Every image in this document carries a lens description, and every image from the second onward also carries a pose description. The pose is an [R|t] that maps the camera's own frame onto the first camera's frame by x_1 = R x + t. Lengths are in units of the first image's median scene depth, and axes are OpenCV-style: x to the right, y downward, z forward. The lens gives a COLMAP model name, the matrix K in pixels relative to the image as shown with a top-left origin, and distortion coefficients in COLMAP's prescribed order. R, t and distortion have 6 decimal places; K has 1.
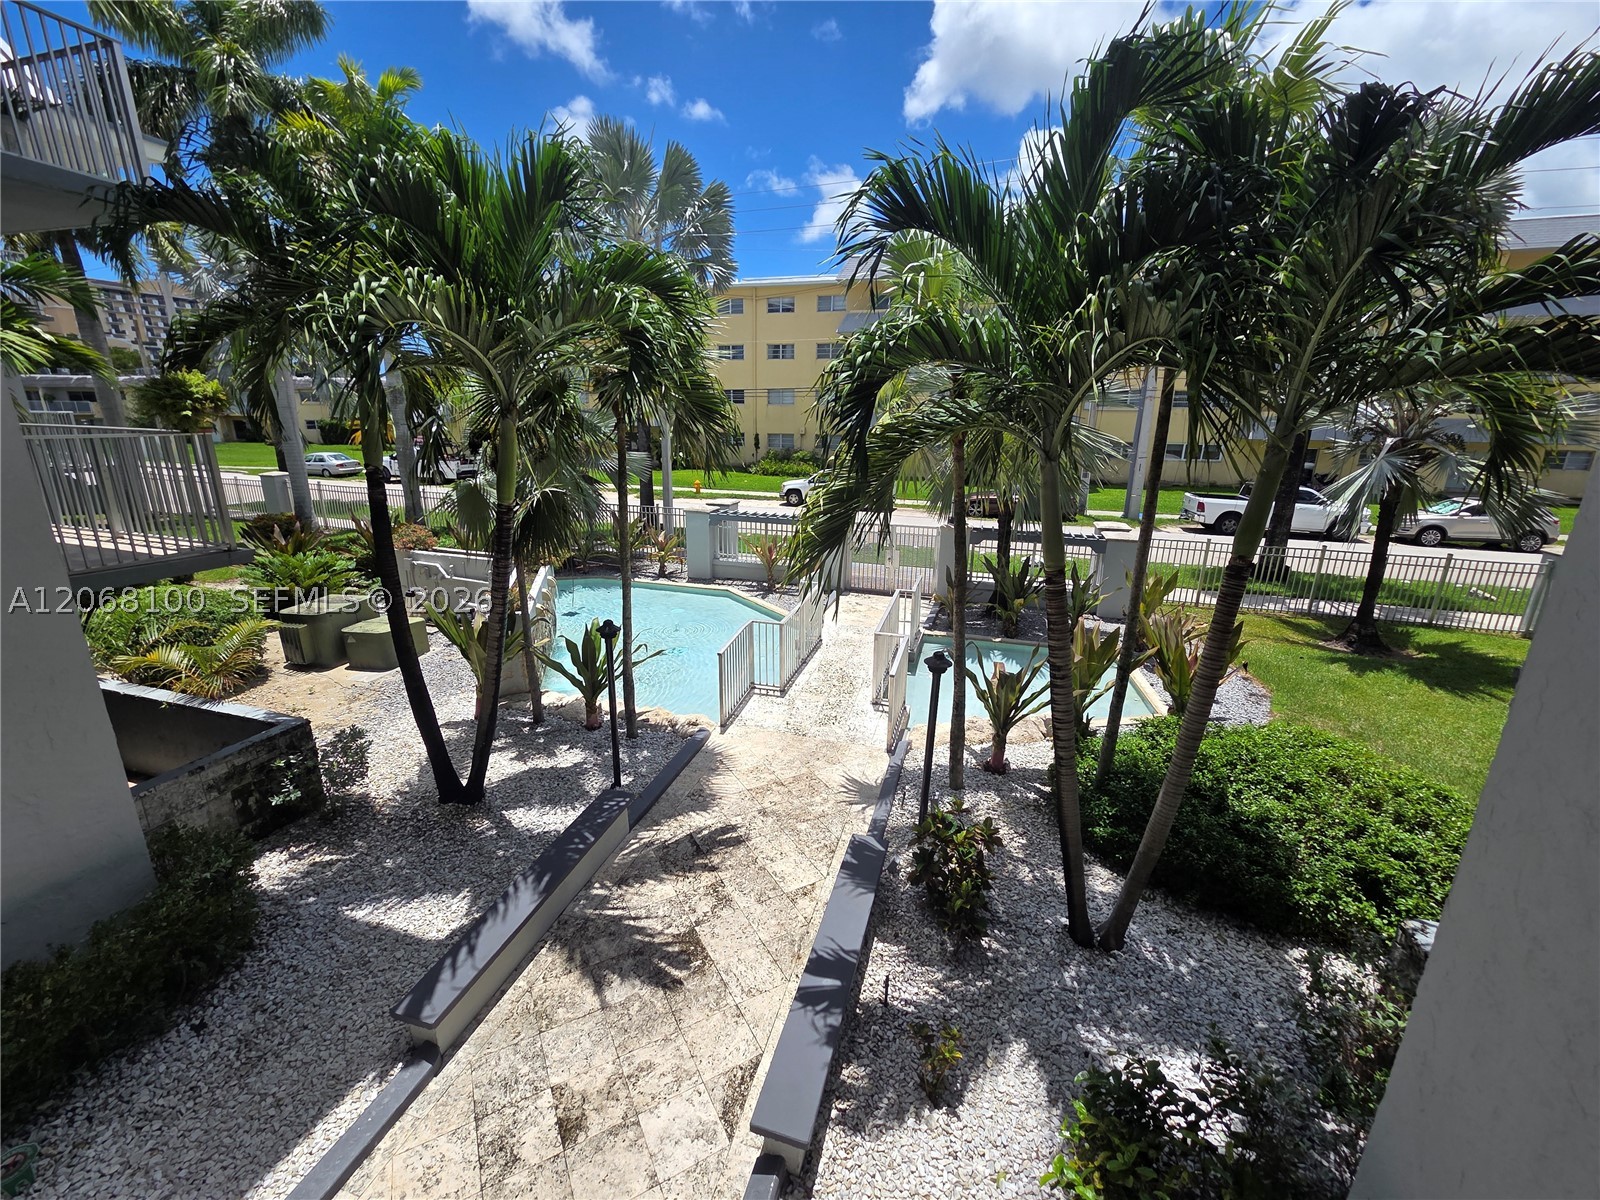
lens RADIAL K [[654.4, 0, 787.0], [0, 654.4, 598.2], [0, 0, 1]] dist [0.003820, -0.000461]
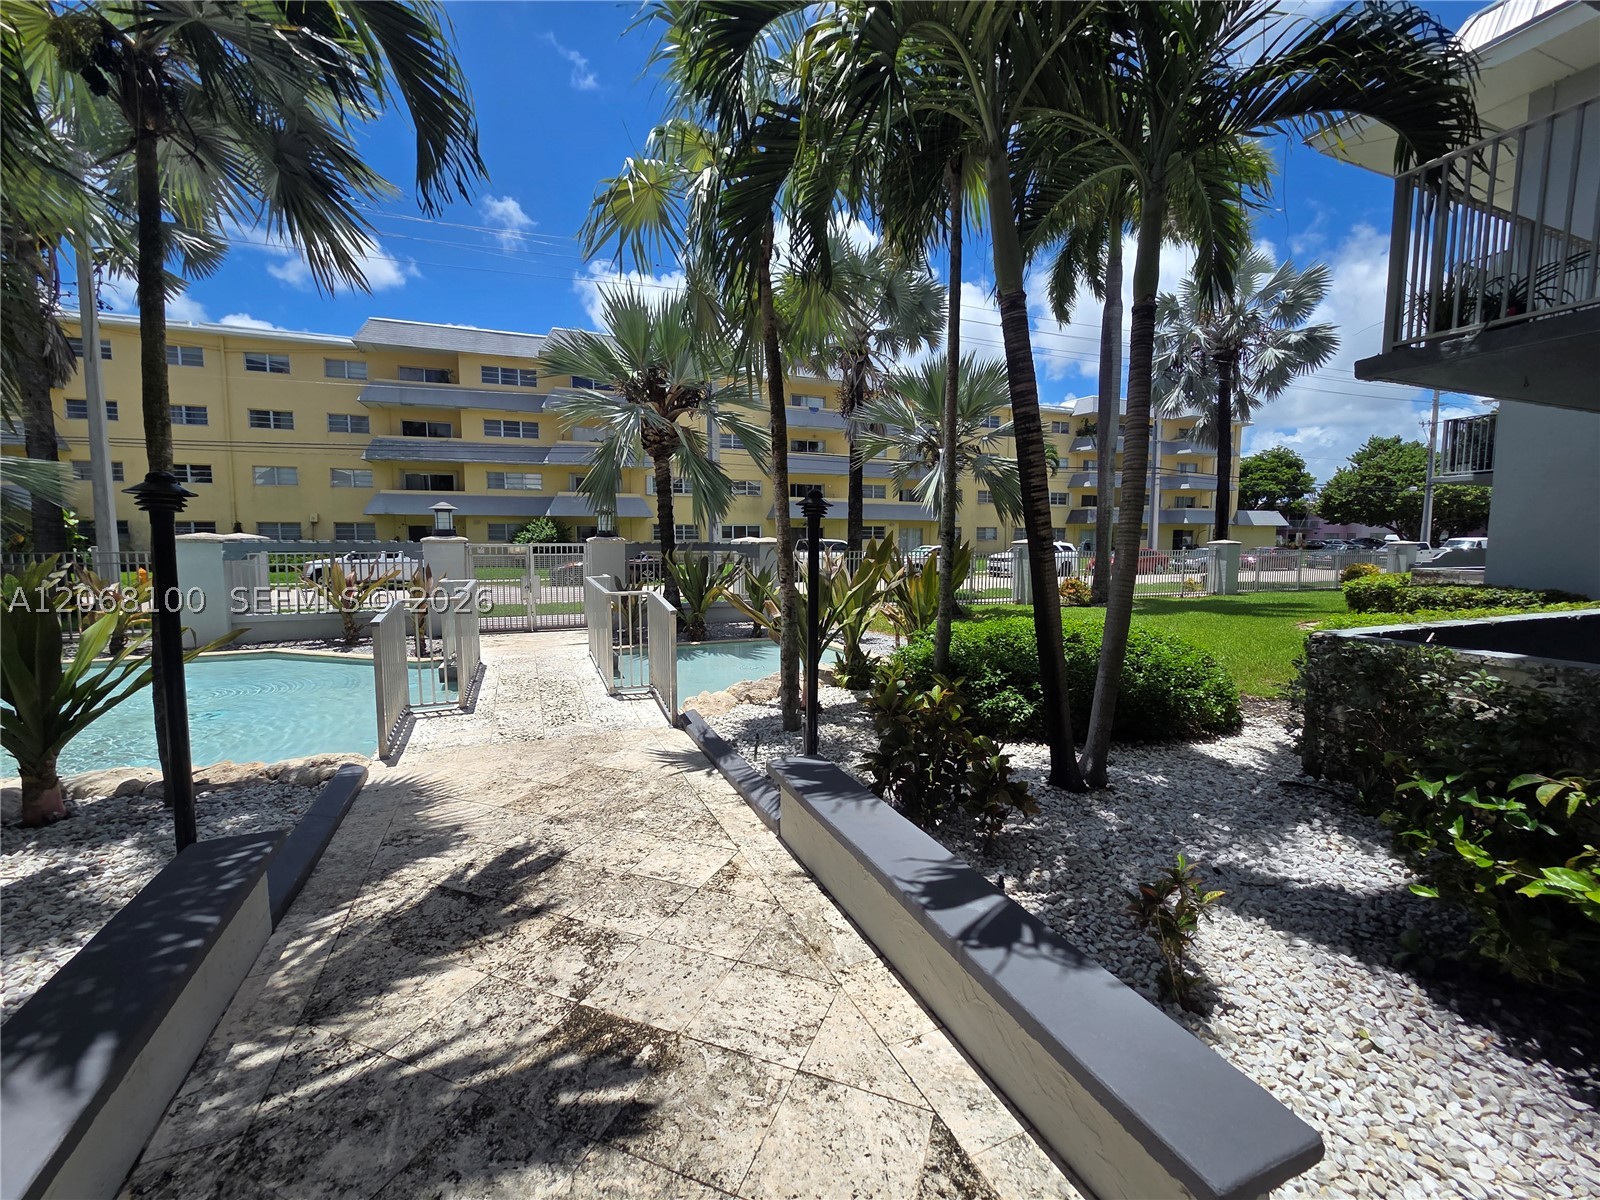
lens RADIAL K [[654.4, 0, 801.8], [0, 654.4, 596.0], [0, 0, 1]] dist [0.003820, -0.000461]
pose [[0.773268, -0.065862, 0.630650, -0.243031], [0.175247, 0.978049, -0.112735, 0.264423], [-0.609381, 0.197694, 0.767836, 0.440914]]
